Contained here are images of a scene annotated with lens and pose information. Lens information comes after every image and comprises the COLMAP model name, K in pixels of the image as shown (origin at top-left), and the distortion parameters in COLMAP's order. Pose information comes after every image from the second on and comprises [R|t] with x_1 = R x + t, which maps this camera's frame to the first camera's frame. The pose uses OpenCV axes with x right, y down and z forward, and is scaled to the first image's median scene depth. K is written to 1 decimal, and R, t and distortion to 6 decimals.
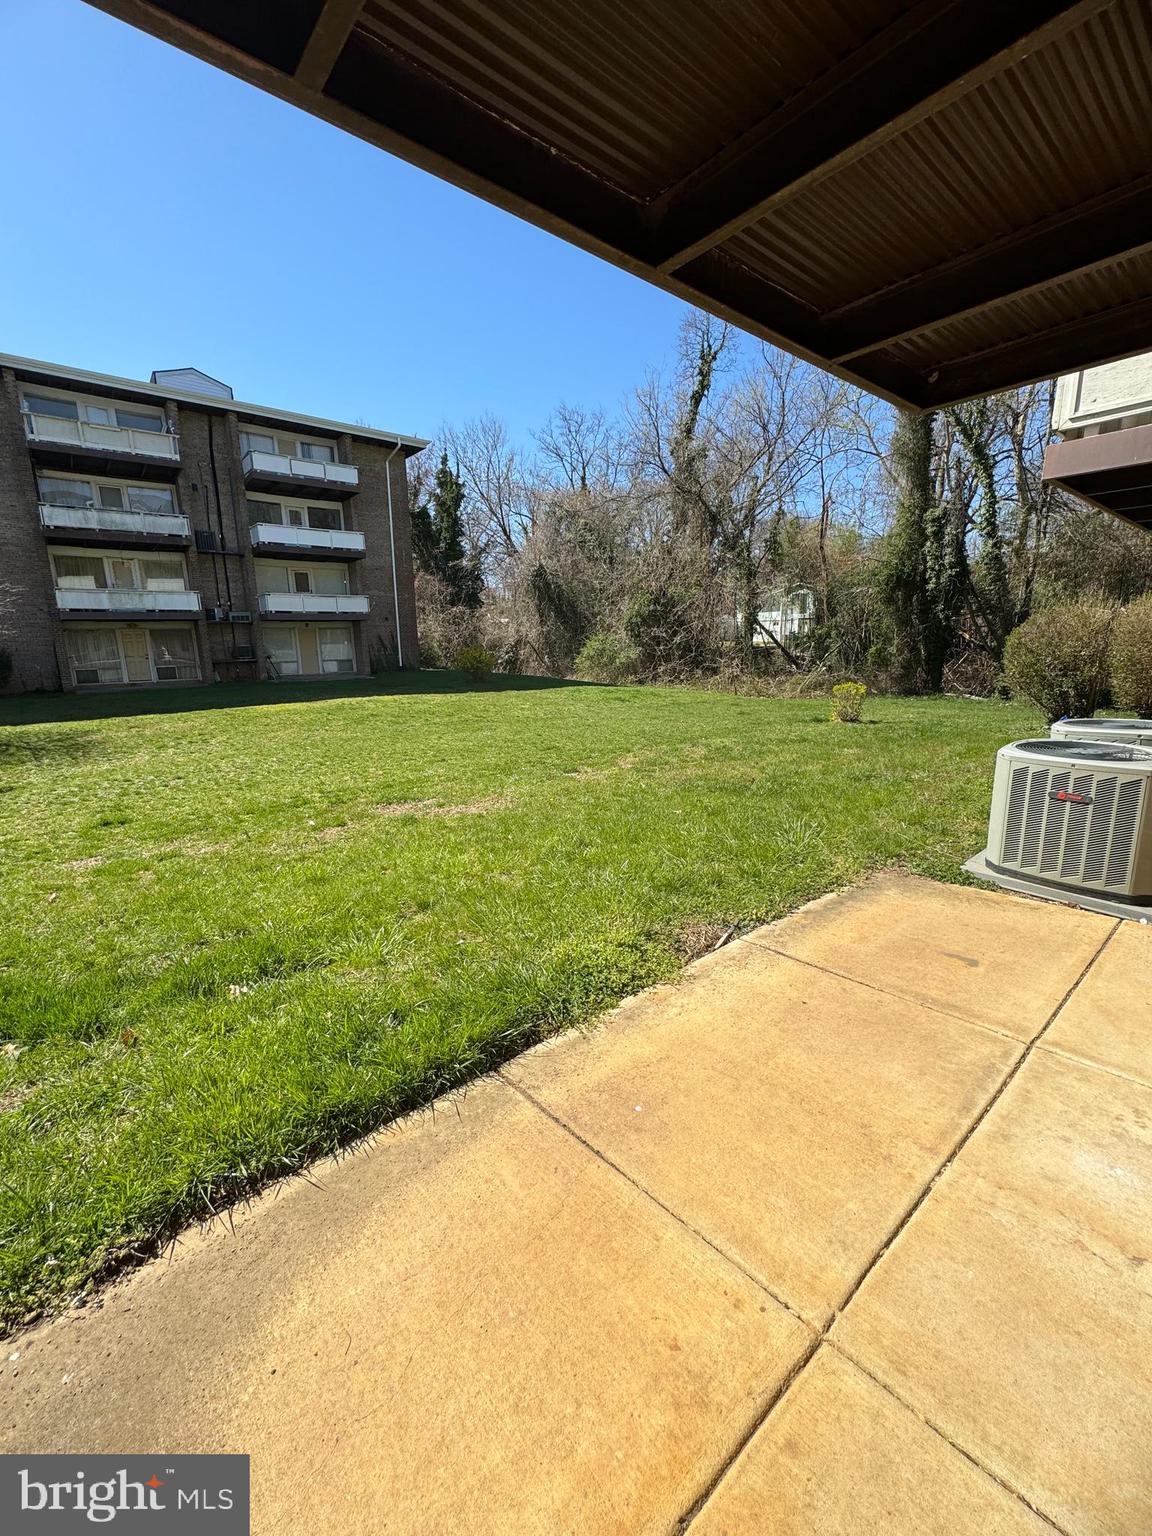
lens RADIAL K [[610.6, 0, 578.8], [0, 610.6, 754.9], [0, 0, 1]] dist [-0.002001, -0.000106]
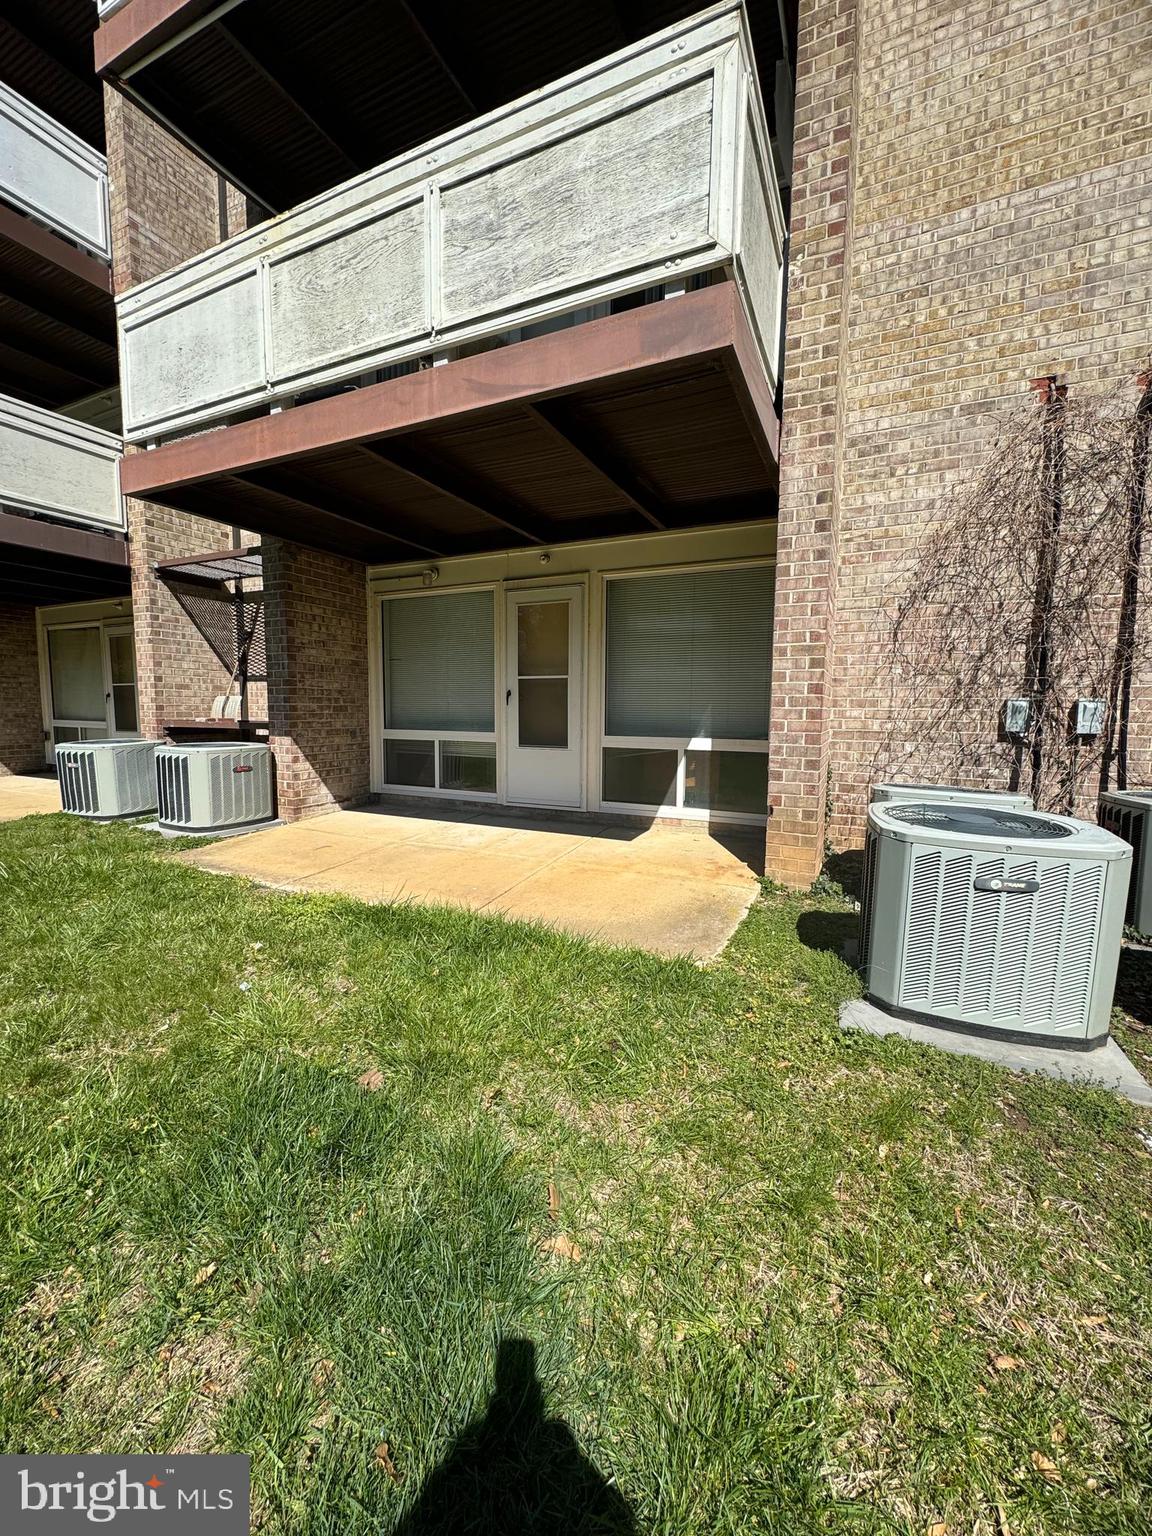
lens RADIAL K [[610.6, 0, 574.7], [0, 610.6, 776.3], [0, 0, 1]] dist [-0.002001, -0.000106]
pose [[-0.414277, -0.086414, 0.906039, -1.214828], [0.172381, 0.970015, 0.171334, -0.043660], [-0.893677, 0.227164, -0.386959, 0.931677]]
